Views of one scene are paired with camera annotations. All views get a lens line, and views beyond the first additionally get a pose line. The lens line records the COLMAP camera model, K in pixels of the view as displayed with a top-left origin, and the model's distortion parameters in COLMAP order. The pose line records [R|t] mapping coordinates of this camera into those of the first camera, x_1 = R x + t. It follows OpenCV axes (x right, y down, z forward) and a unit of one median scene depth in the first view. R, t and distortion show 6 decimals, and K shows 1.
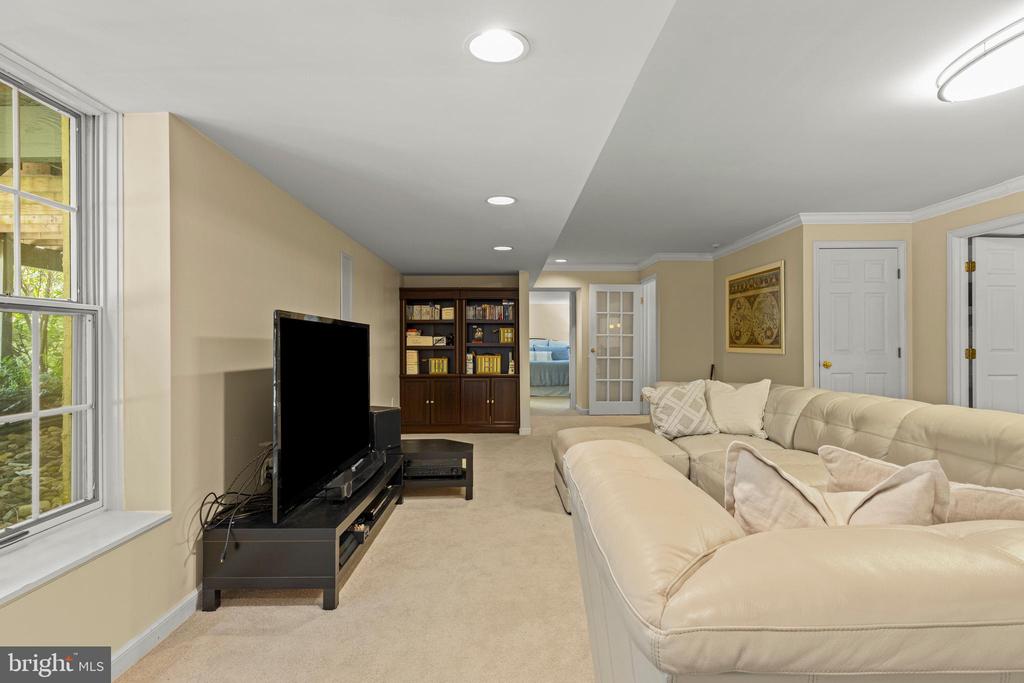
lens RADIAL K [[524.2, 0, 510.4], [0, 524.2, 341.2], [0, 0, 1]] dist [0.011312, -0.003240]
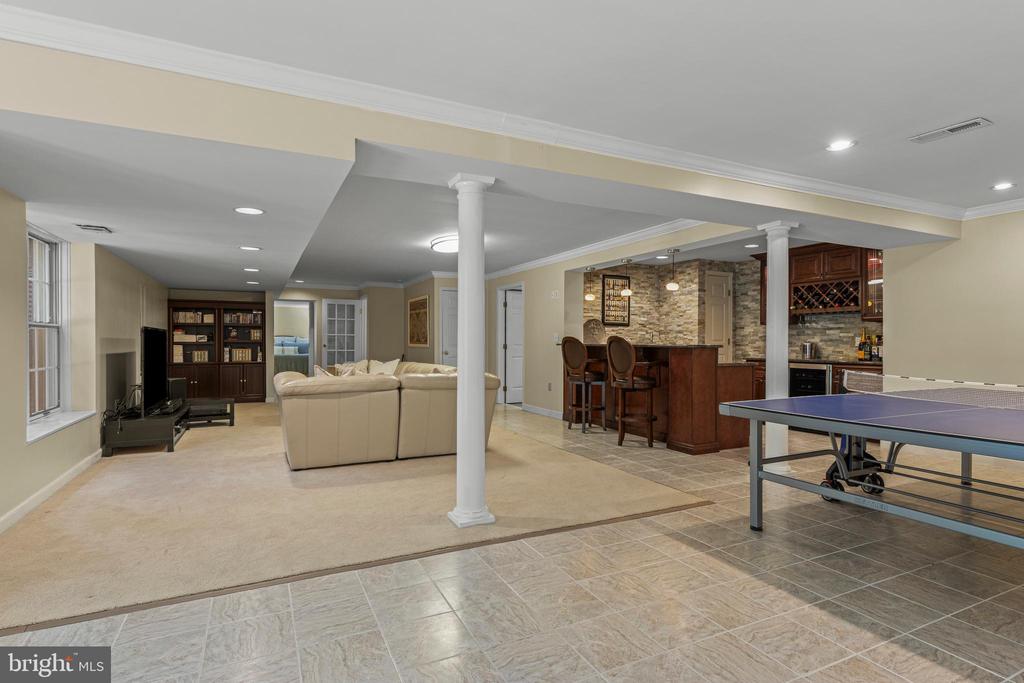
lens RADIAL K [[524.2, 0, 514.4], [0, 524.2, 345.7], [0, 0, 1]] dist [0.011312, -0.003240]
pose [[0.902194, 0.000766, 0.431331, 0.010791], [-0.007271, 0.999883, 0.013432, -0.005427], [-0.431270, -0.015255, 0.902094, -0.608782]]
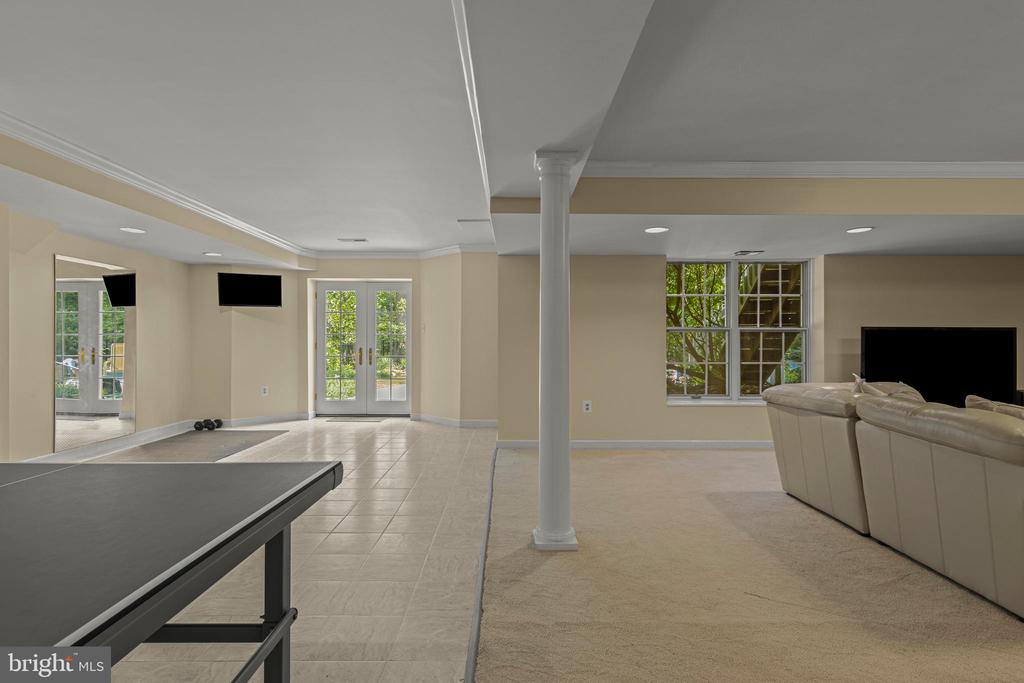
lens RADIAL K [[524.2, 0, 512.0], [0, 524.2, 339.4], [0, 0, 1]] dist [0.011312, -0.003240]
pose [[-0.008884, 0.000557, -0.999960, 0.634816], [-0.004743, 0.999989, 0.000599, -0.000689], [0.999949, 0.004749, -0.008881, -0.171167]]
